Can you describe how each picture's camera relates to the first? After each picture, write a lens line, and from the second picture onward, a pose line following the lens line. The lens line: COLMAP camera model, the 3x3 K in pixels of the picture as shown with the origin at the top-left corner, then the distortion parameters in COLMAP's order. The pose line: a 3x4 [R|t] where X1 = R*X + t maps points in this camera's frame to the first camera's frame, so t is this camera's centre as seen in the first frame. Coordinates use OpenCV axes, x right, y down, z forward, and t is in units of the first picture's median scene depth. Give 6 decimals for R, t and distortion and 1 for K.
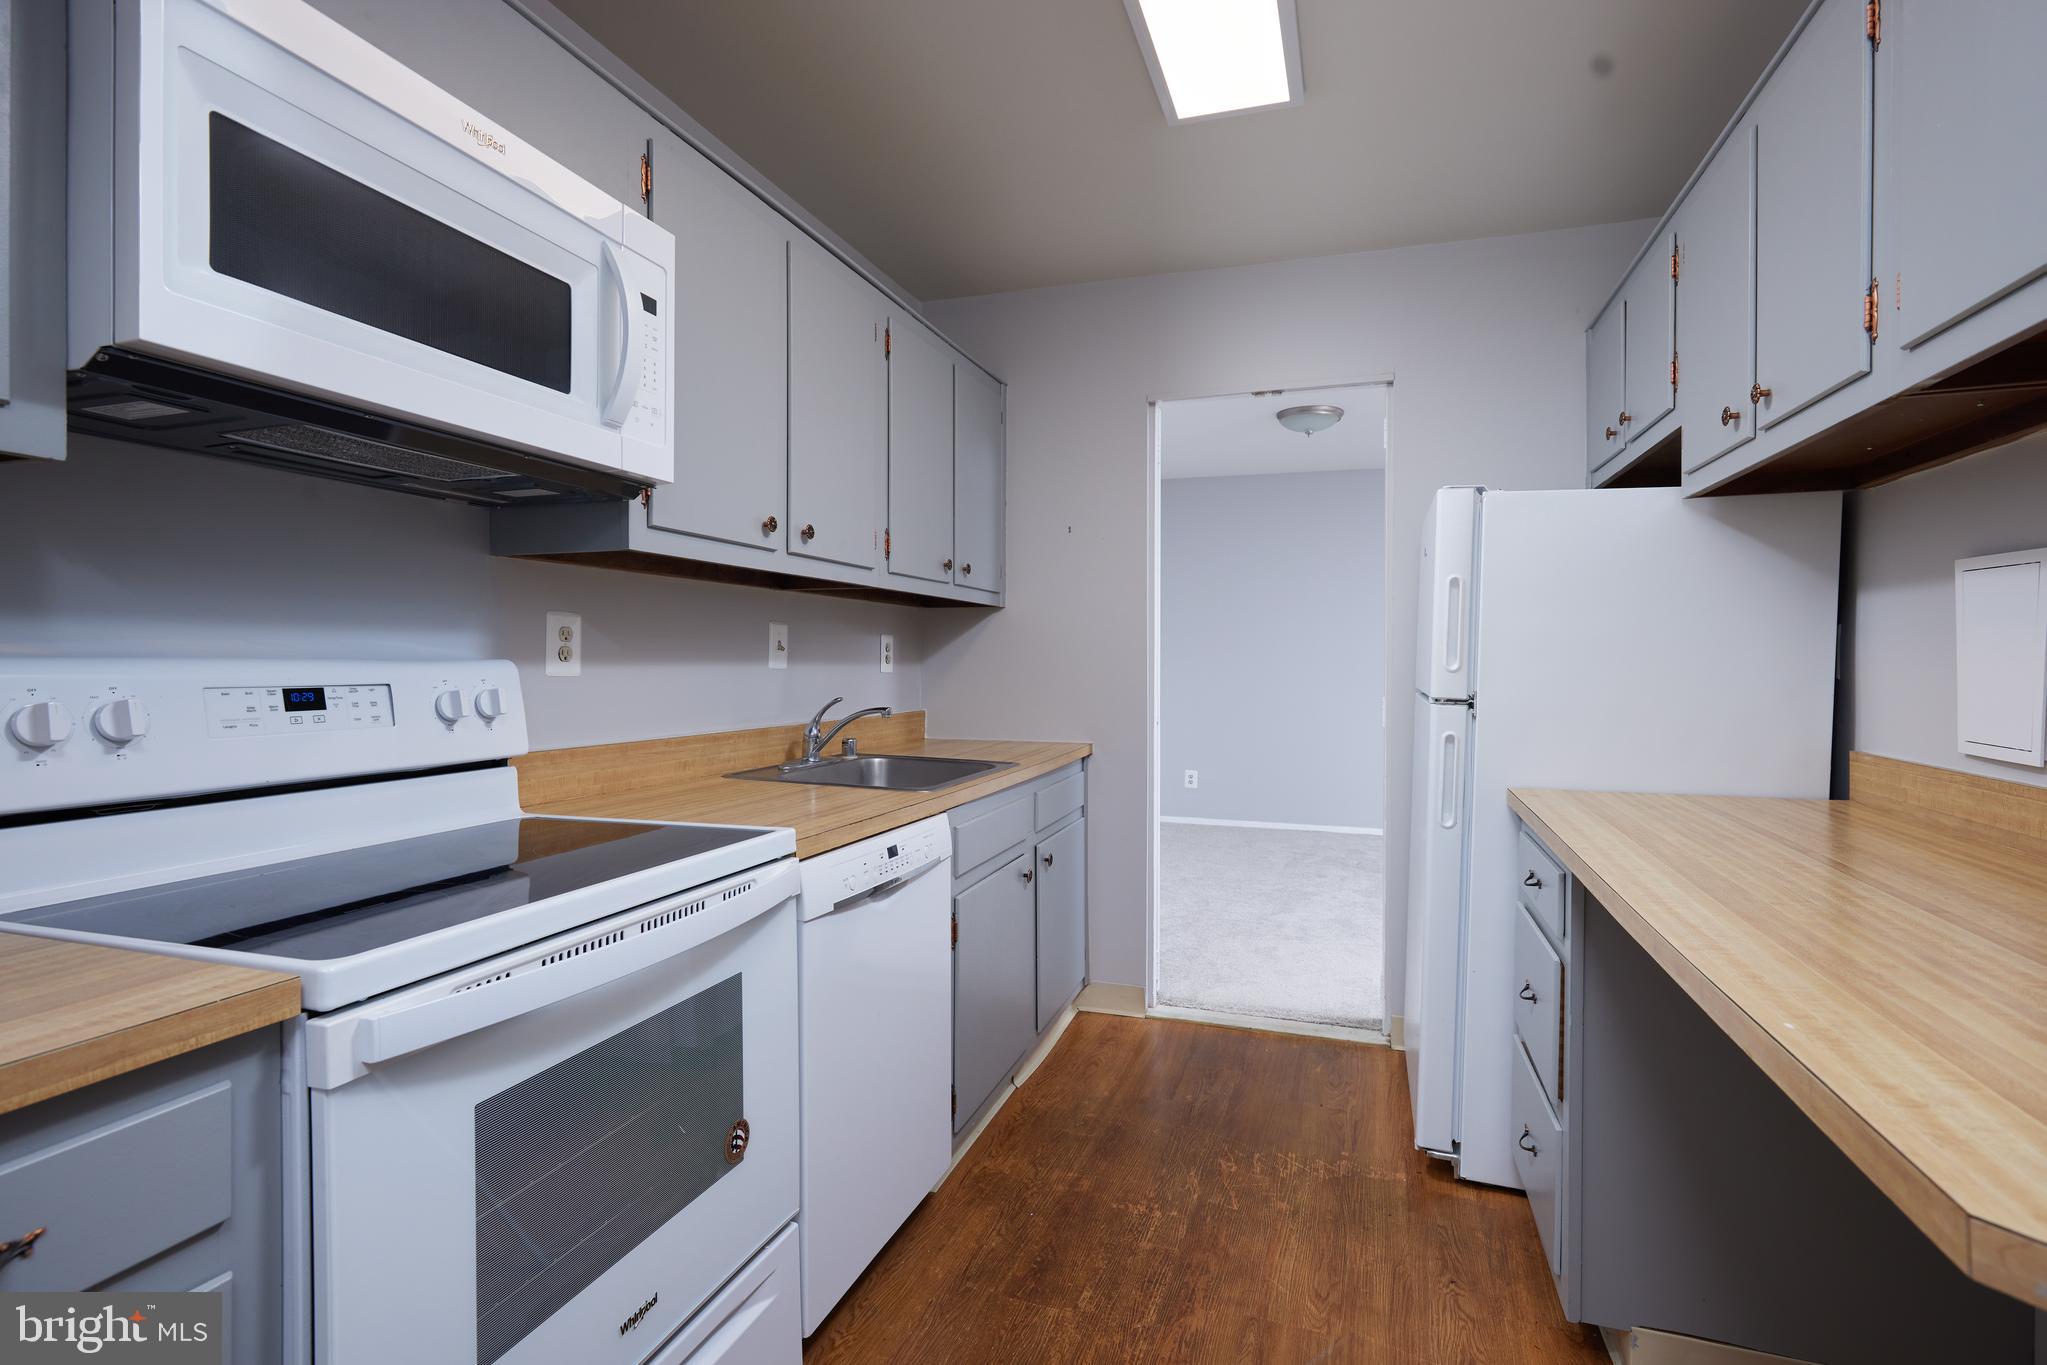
lens RADIAL K [[989.8, 0, 1029.1], [0, 989.8, 673.1], [0, 0, 1]] dist [-0.004468, 0.002174]
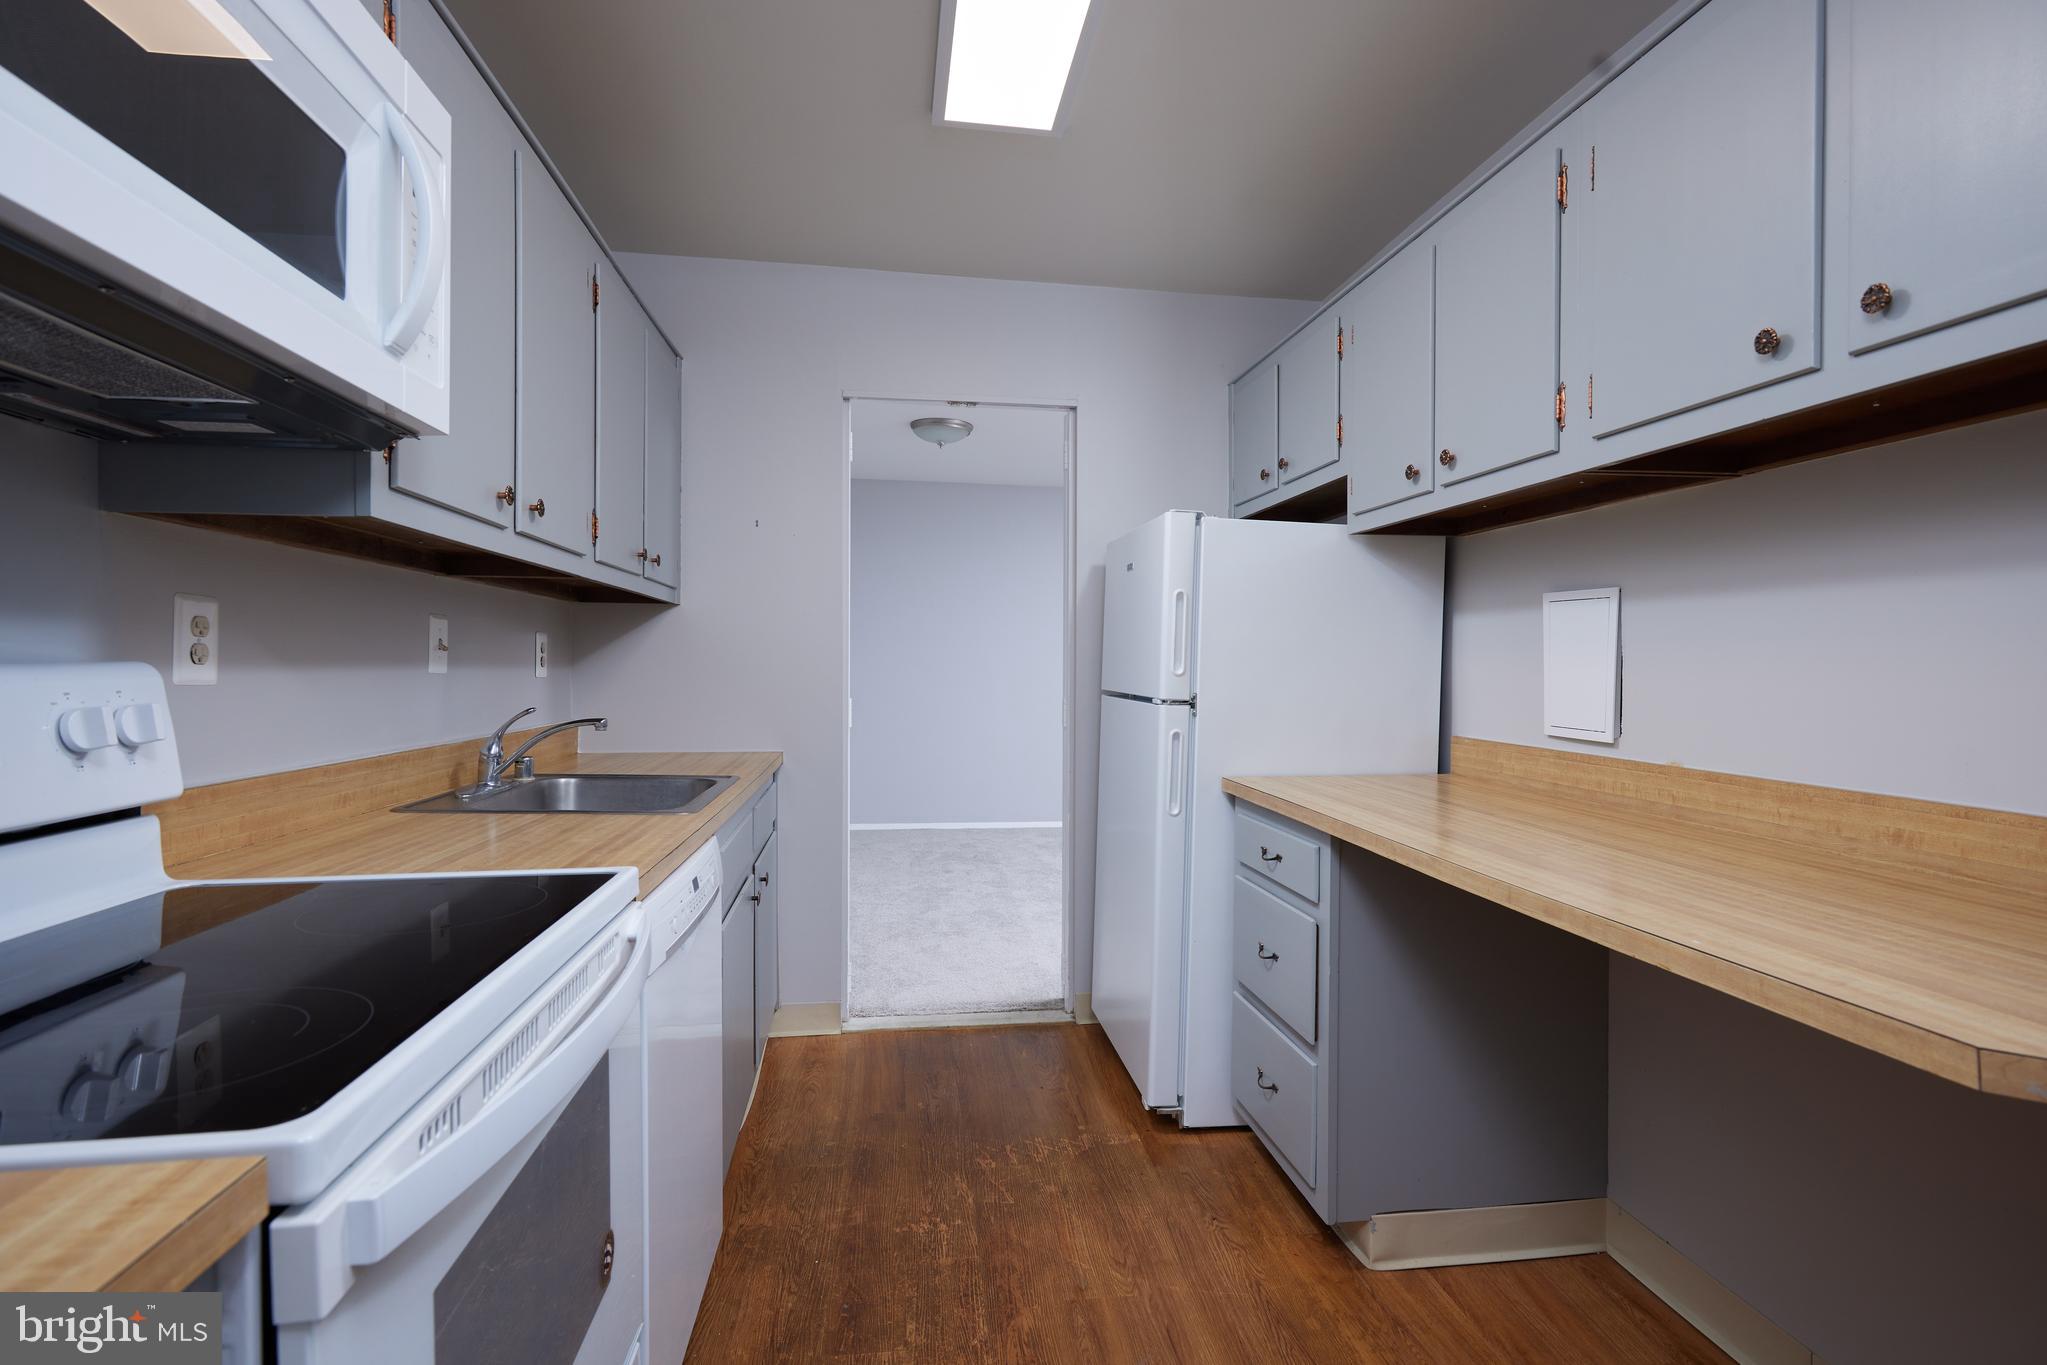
lens RADIAL K [[989.8, 0, 1038.1], [0, 989.8, 673.9], [0, 0, 1]] dist [-0.004468, 0.002174]
pose [[0.890620, -0.001263, 0.454746, -0.243421], [0.002044, 0.999997, -0.001225, -0.002570], [-0.454743, 0.002020, 0.890620, 0.082238]]
